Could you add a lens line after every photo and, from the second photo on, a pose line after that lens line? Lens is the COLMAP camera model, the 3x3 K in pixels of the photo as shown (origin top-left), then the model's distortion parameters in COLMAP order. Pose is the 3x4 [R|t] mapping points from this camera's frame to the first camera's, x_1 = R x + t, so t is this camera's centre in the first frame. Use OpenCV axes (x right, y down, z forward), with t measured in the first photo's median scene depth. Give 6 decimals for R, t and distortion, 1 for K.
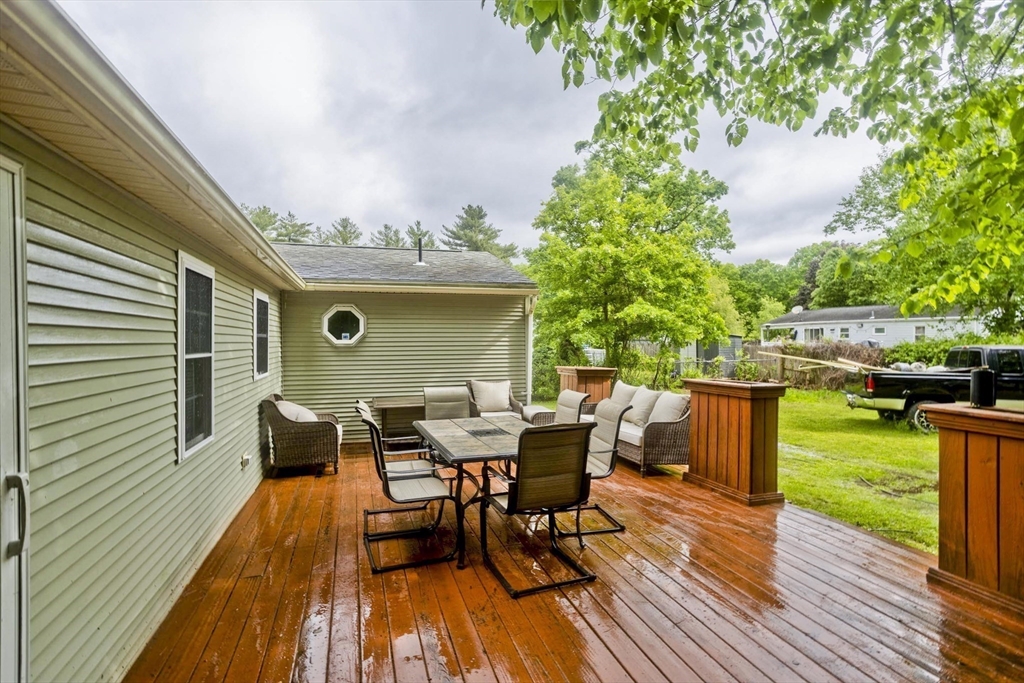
lens RADIAL K [[492.0, 0, 507.0], [0, 492.0, 331.2], [0, 0, 1]] dist [-0.057275, 0.040980]
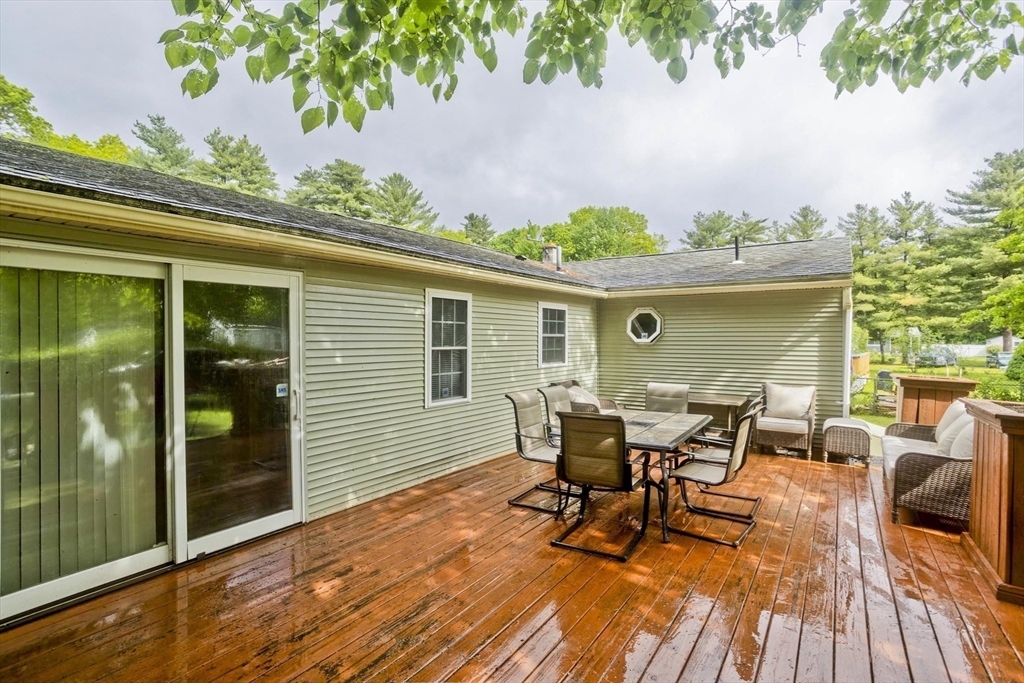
lens RADIAL K [[484.0, 0, 515.7], [0, 484.0, 326.0], [0, 0, 1]] dist [-0.036298, 0.020487]
pose [[0.628177, -0.014509, -0.777935, 0.322728], [0.008842, 0.999895, -0.011509, -0.001722], [0.778020, 0.000352, 0.628239, 0.050994]]
